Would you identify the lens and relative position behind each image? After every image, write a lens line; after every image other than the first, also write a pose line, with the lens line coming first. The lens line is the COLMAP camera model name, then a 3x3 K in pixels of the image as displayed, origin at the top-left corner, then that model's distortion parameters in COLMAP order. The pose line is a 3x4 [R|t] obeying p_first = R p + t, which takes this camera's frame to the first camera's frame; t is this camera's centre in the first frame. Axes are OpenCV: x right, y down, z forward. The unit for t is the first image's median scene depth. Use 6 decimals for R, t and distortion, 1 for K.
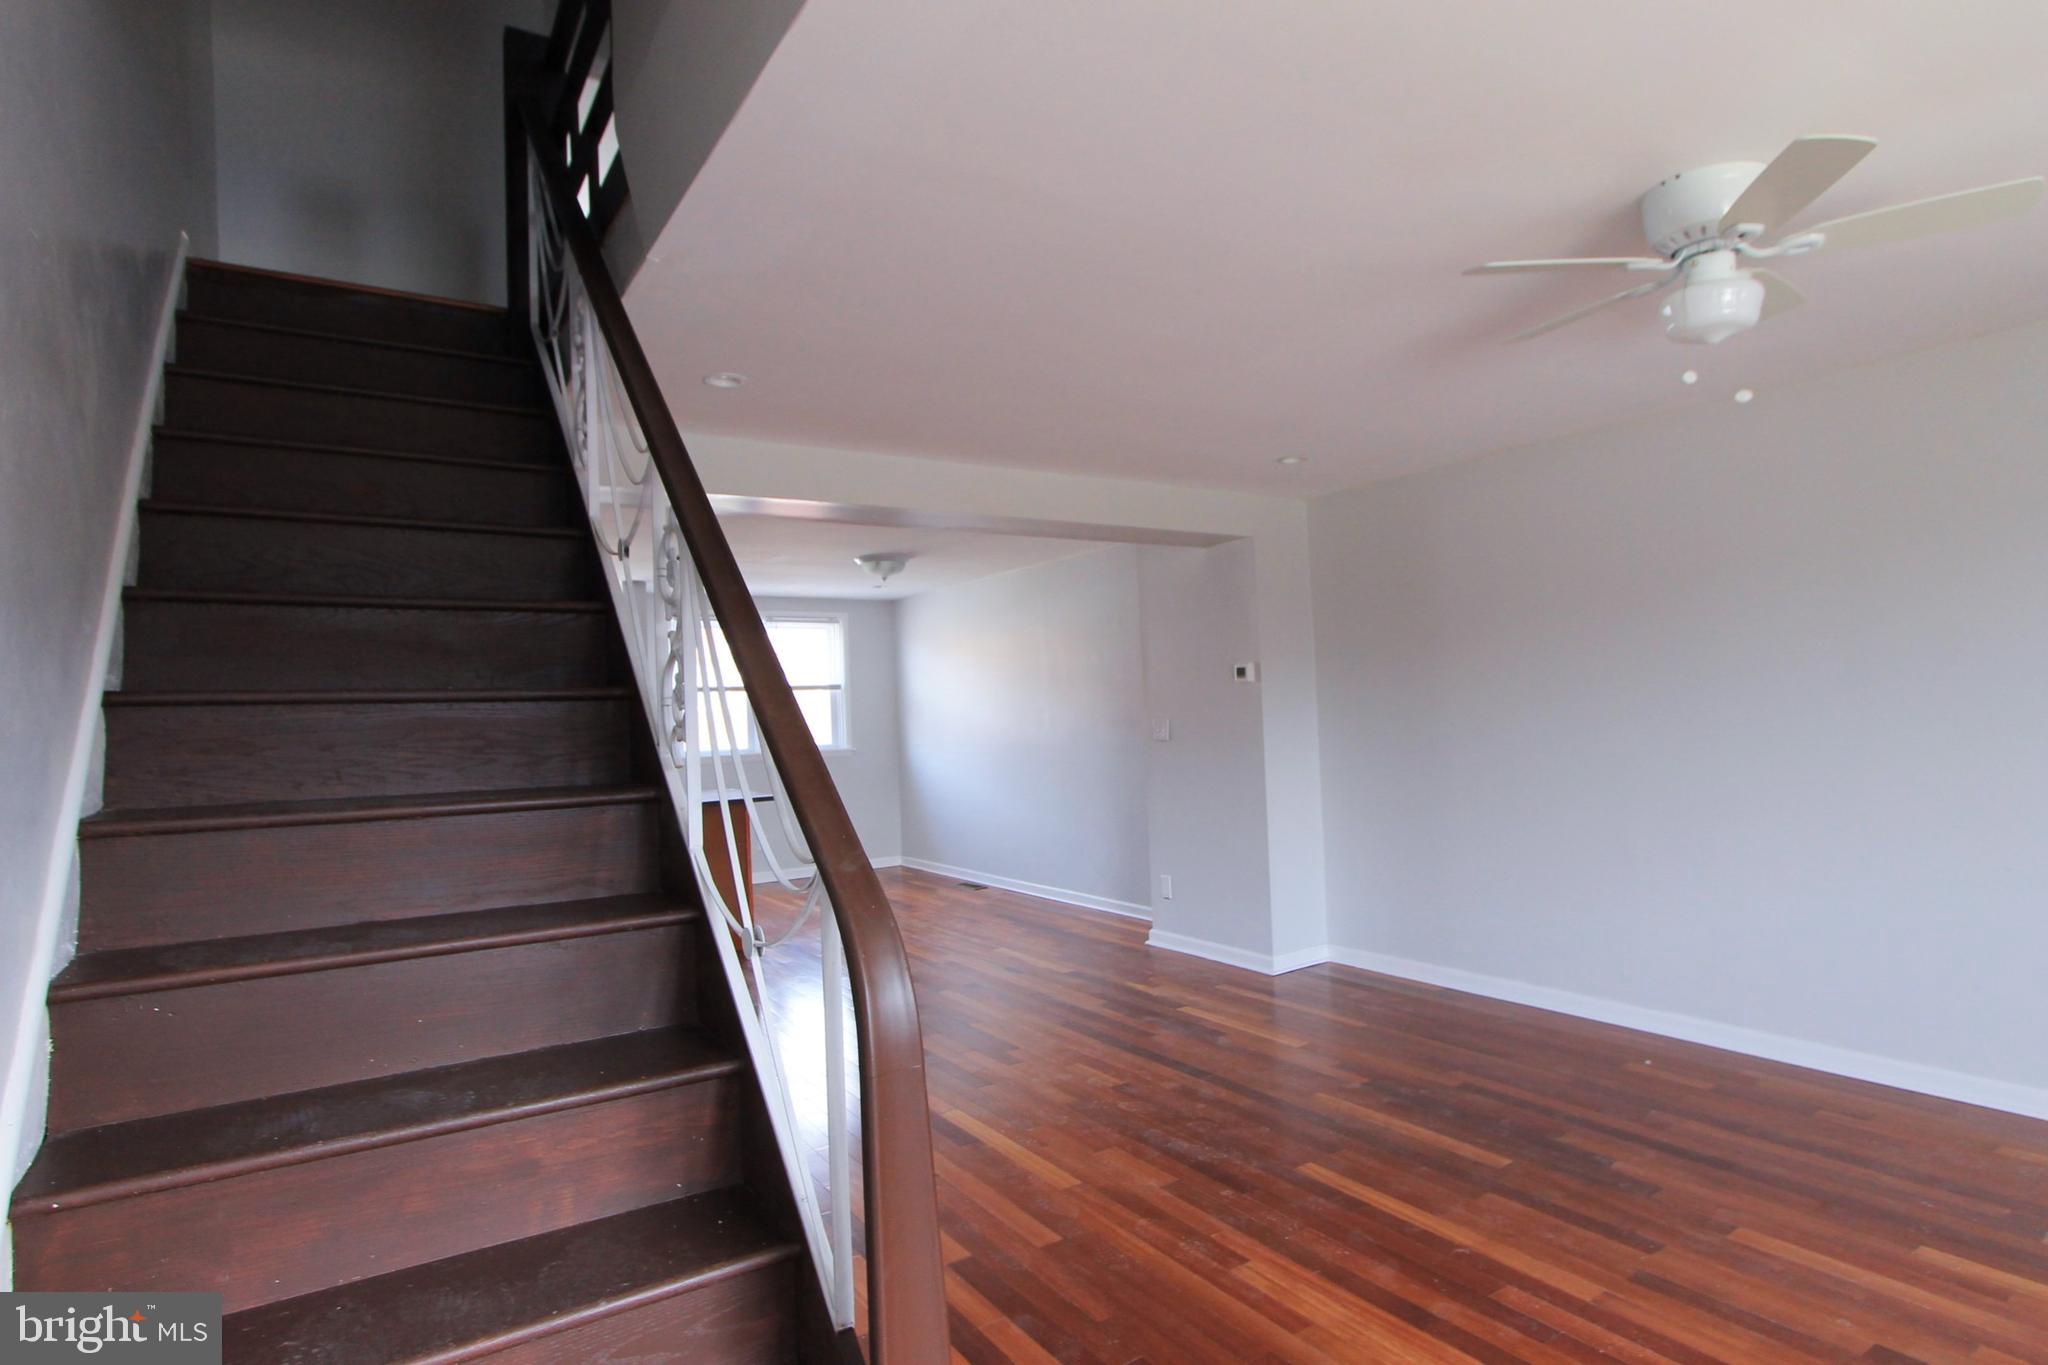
lens RADIAL K [[1063.7, 0, 1024.0], [0, 1063.7, 682.5], [0, 0, 1]] dist [-0.005259, -0.000036]
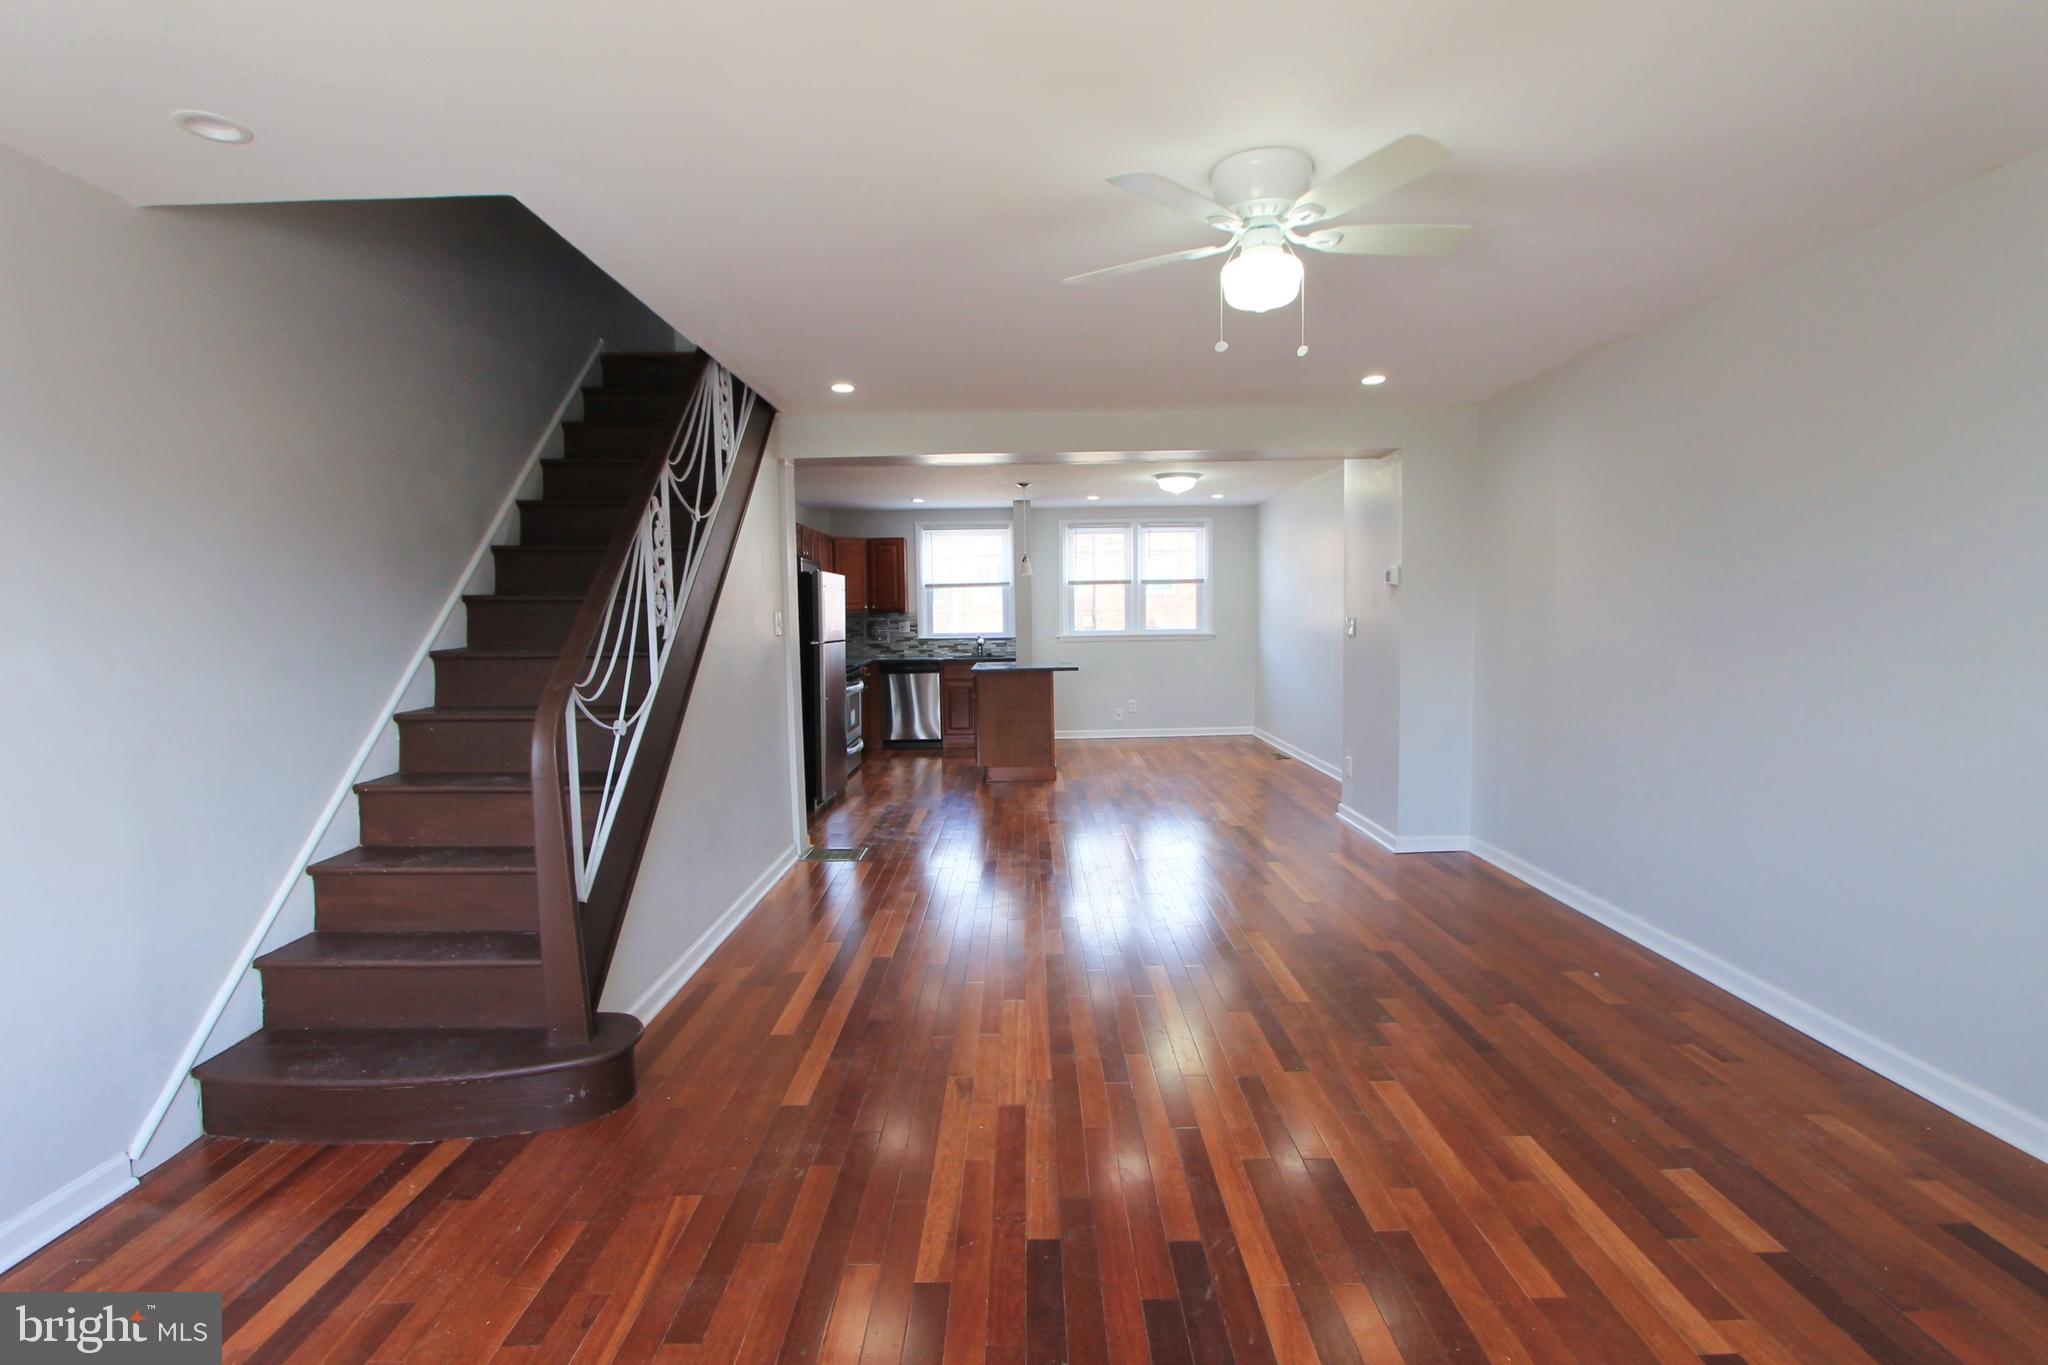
lens RADIAL K [[957.3, 0, 1024.0], [0, 957.3, 682.5], [0, 0, 1]] dist [-0.013720, 0.000702]
pose [[0.838674, 0.066878, -0.540512, 0.737545], [-0.002639, 0.992919, 0.118760, -0.029623], [0.544627, -0.098174, 0.832912, -0.029342]]
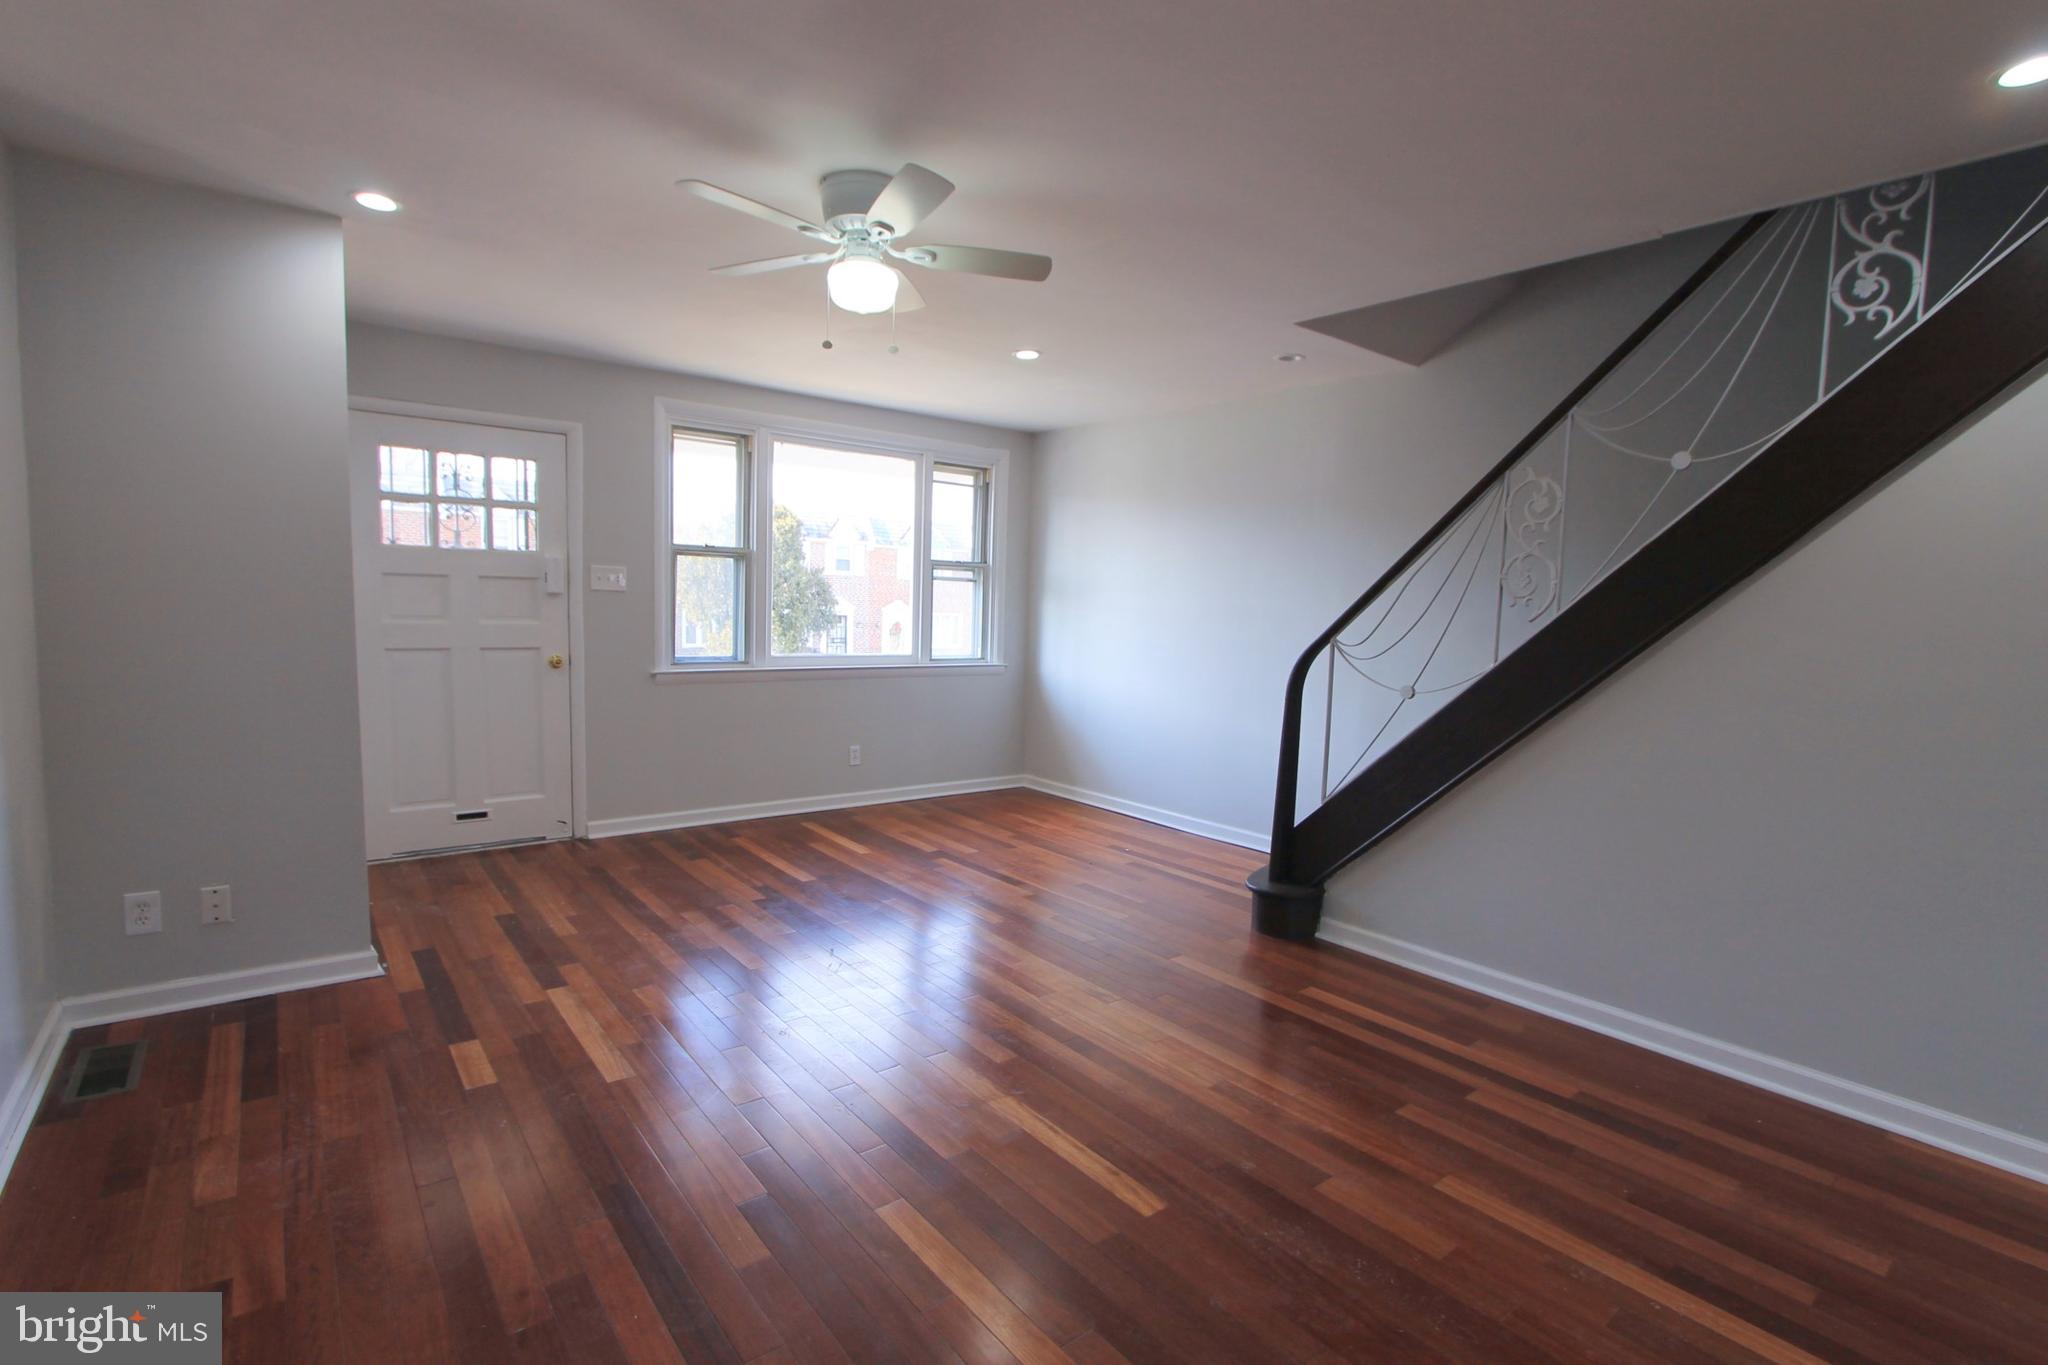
lens RADIAL K [[957.3, 0, 1024.0], [0, 957.3, 682.5], [0, 0, 1]] dist [-0.013720, 0.000702]
pose [[-0.994512, 0.020720, -0.102553, 0.415319], [0.014834, 0.998216, 0.057834, 0.053713], [0.103569, 0.055995, -0.993045, 1.631327]]
